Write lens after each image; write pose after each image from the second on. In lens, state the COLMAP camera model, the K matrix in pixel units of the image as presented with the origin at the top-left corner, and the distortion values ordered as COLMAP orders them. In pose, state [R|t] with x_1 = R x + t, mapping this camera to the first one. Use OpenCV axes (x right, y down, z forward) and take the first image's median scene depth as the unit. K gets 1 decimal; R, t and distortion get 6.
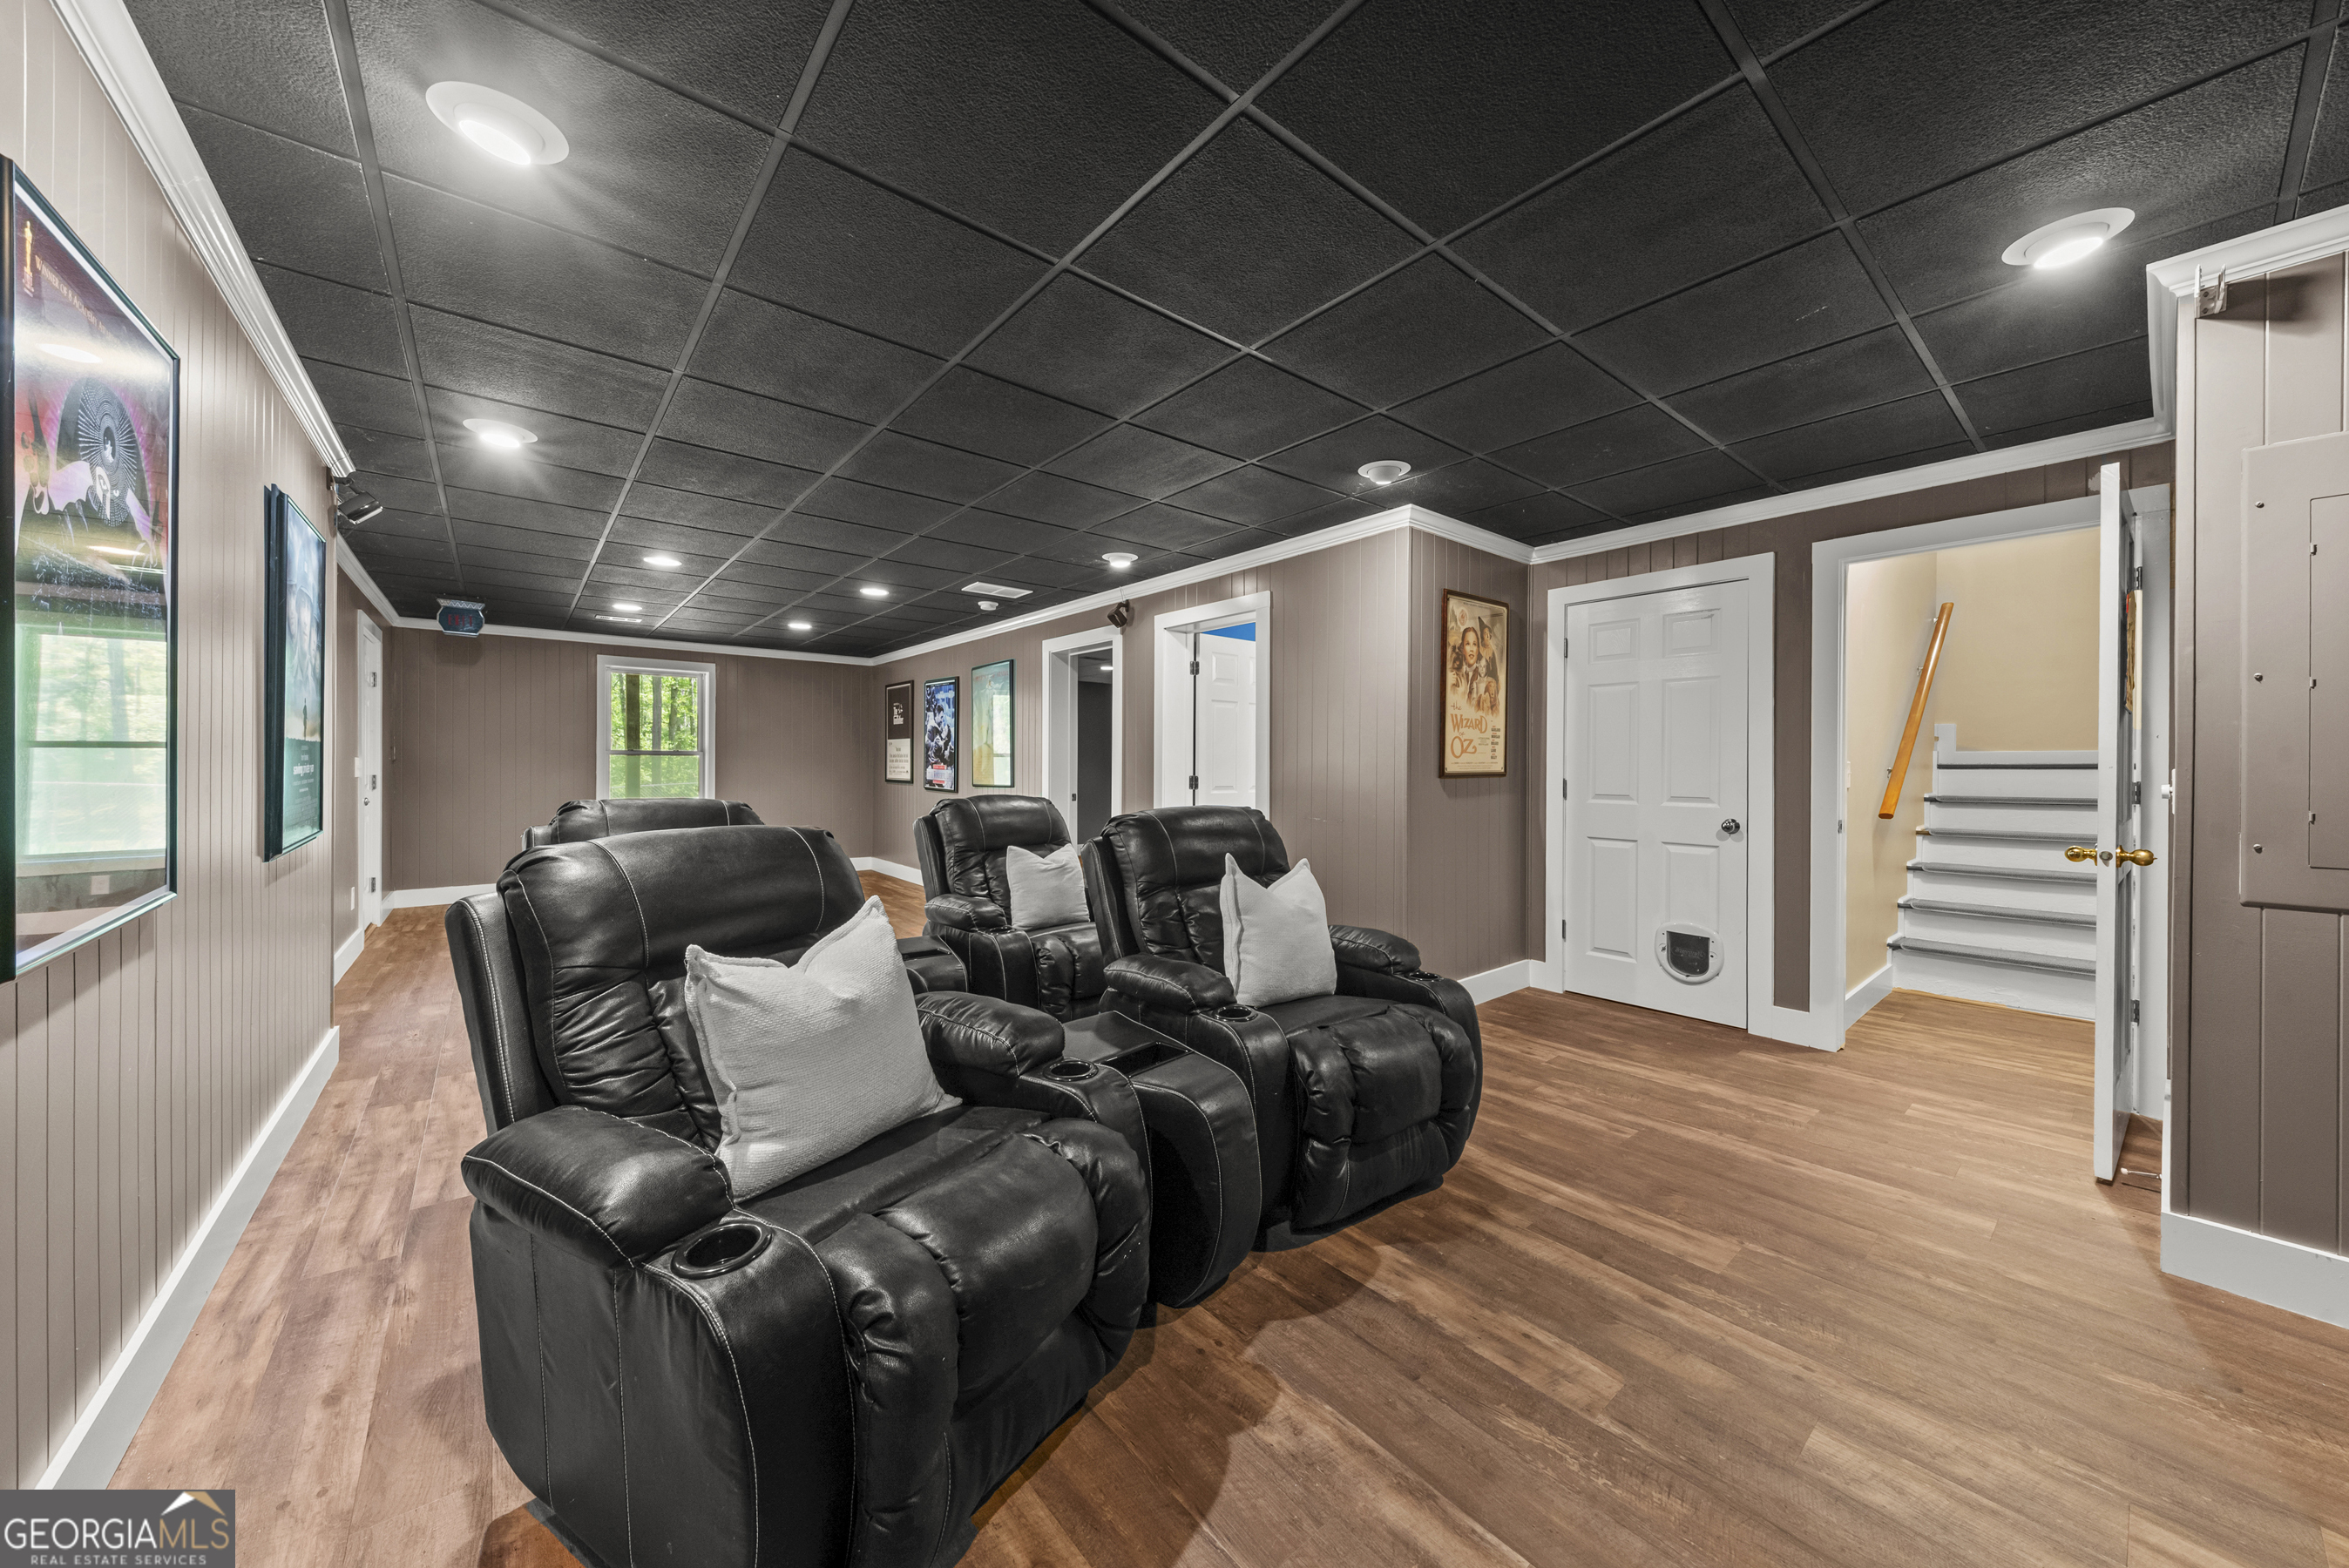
lens RADIAL K [[825.4, 0, 1178.8], [0, 825.4, 769.0], [0, 0, 1]] dist [0.009509, -0.002913]
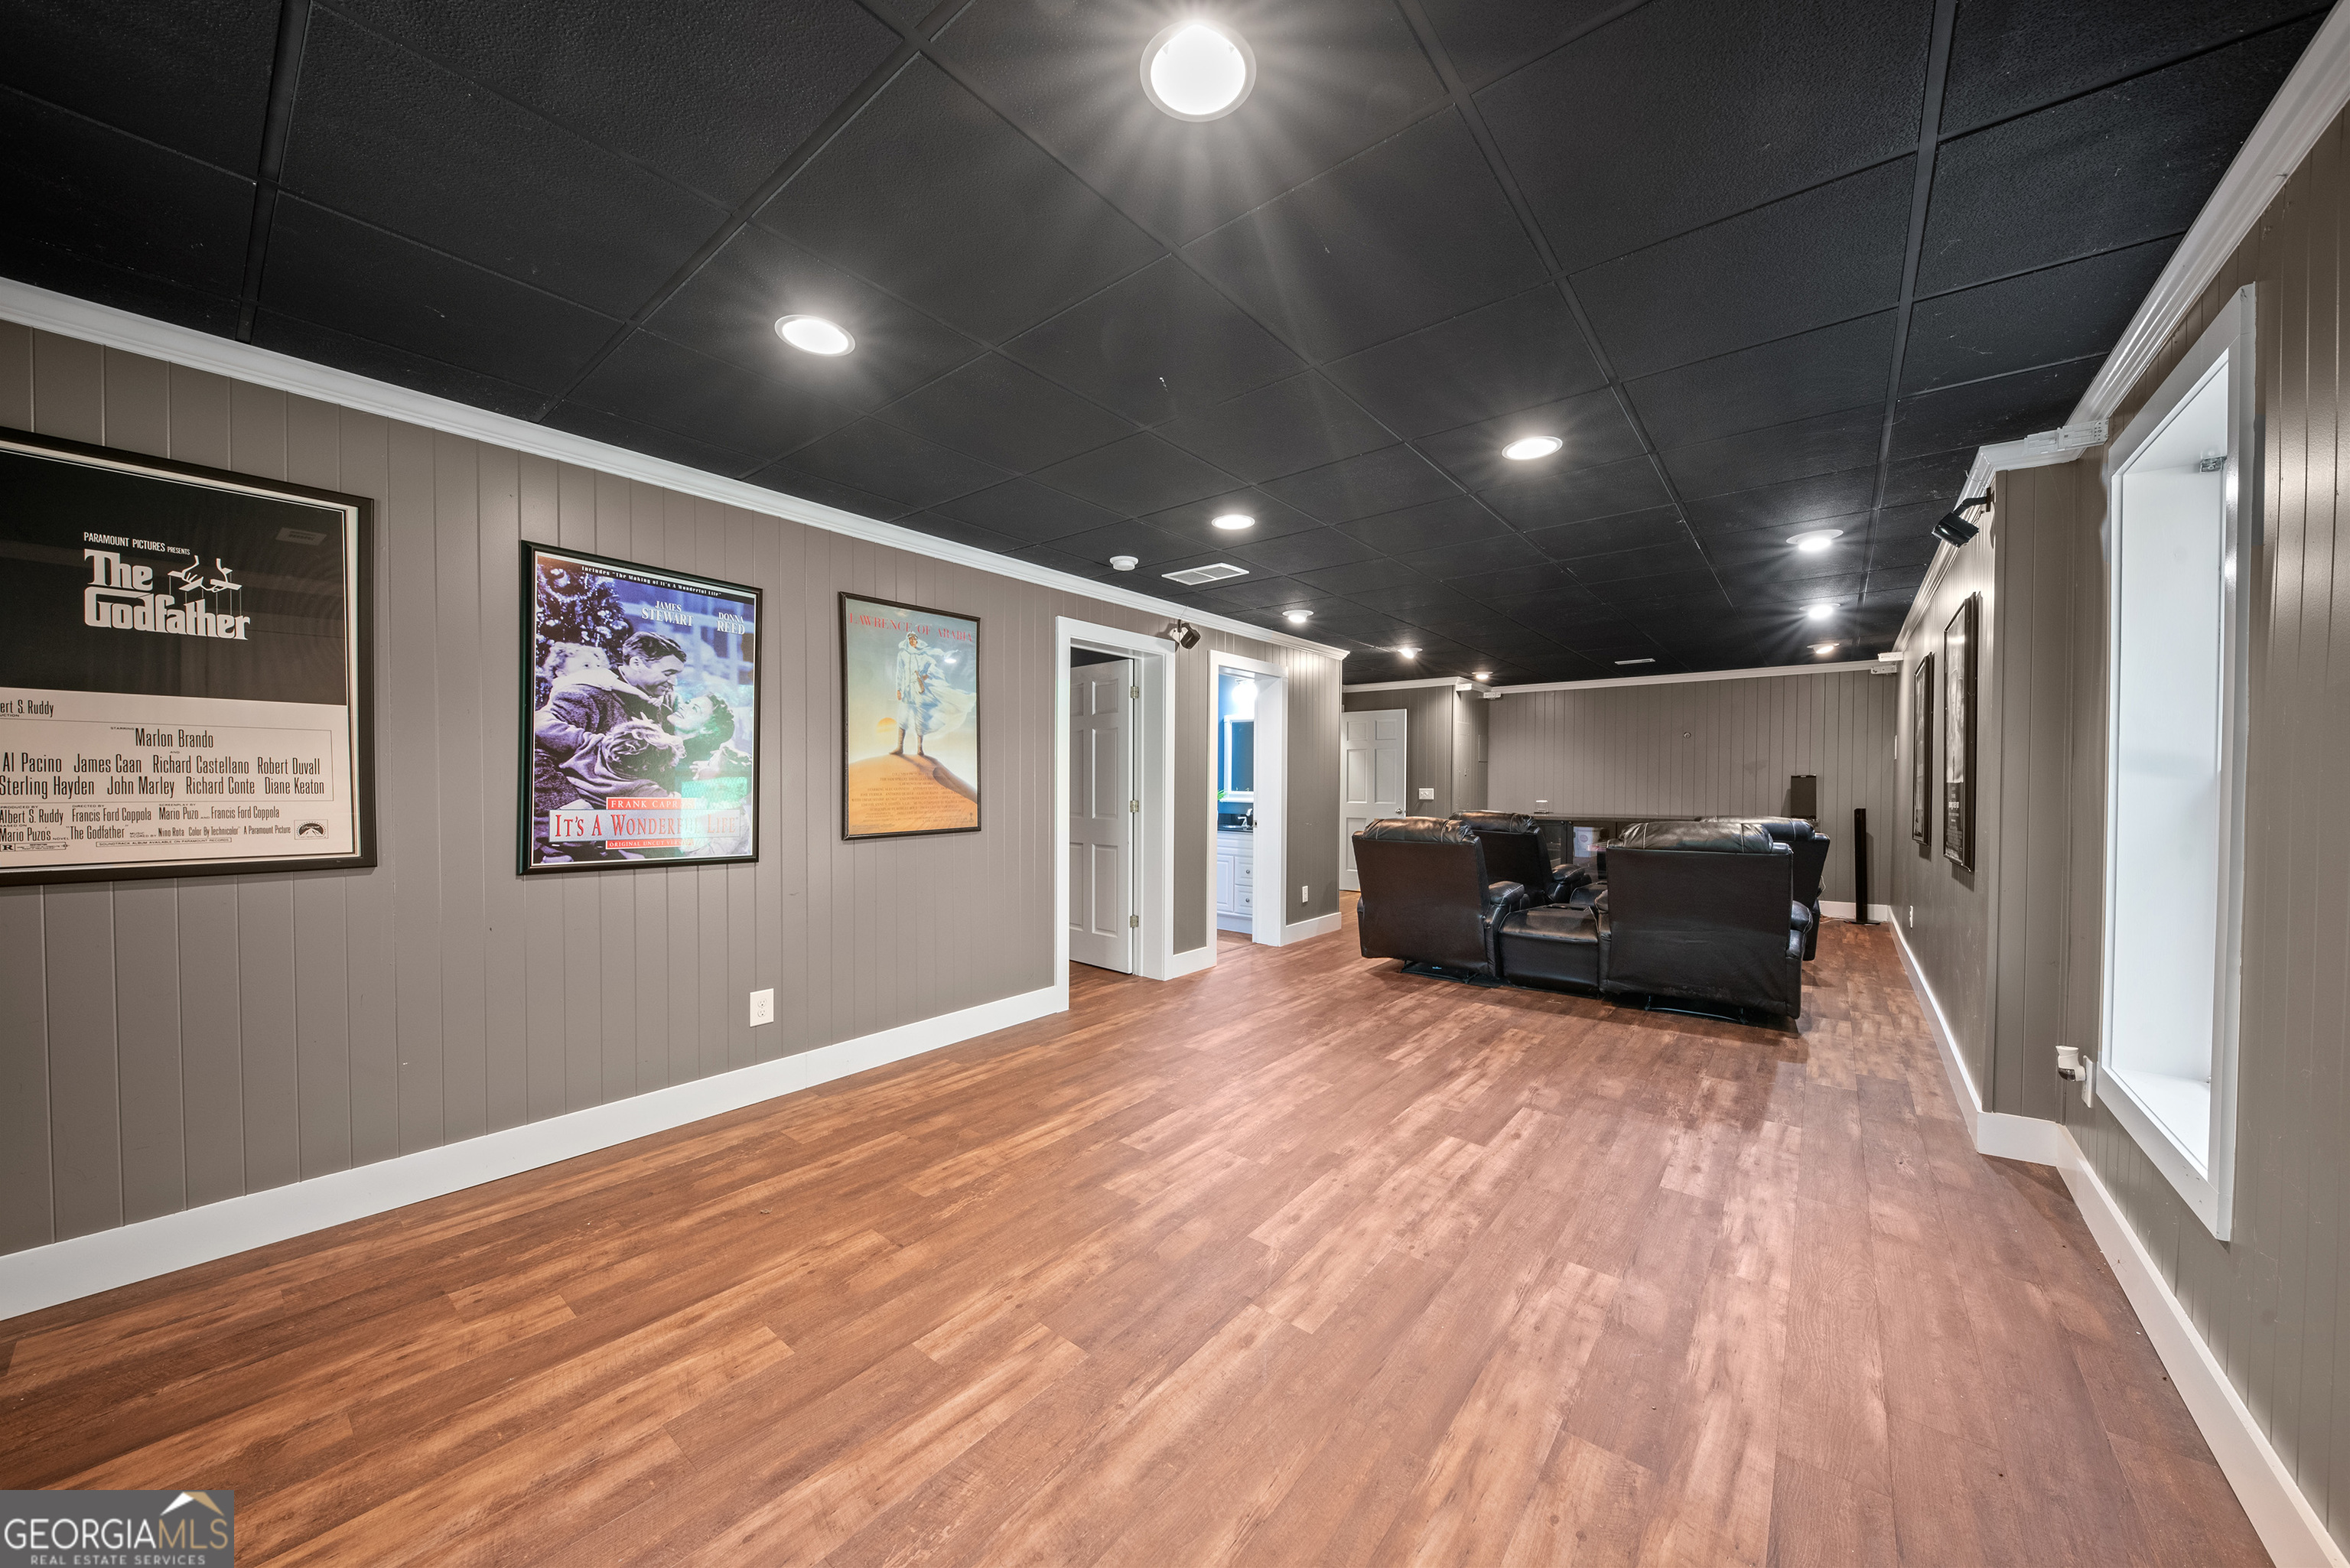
lens RADIAL K [[825.8, 0, 1172.5], [0, 825.8, 788.7], [0, 0, 1]] dist [0.009509, -0.002913]
pose [[-0.206204, -0.014227, 0.978406, -1.907577], [0.003205, 0.999879, 0.015215, -0.035777], [-0.978504, 0.006273, -0.206133, 2.259315]]
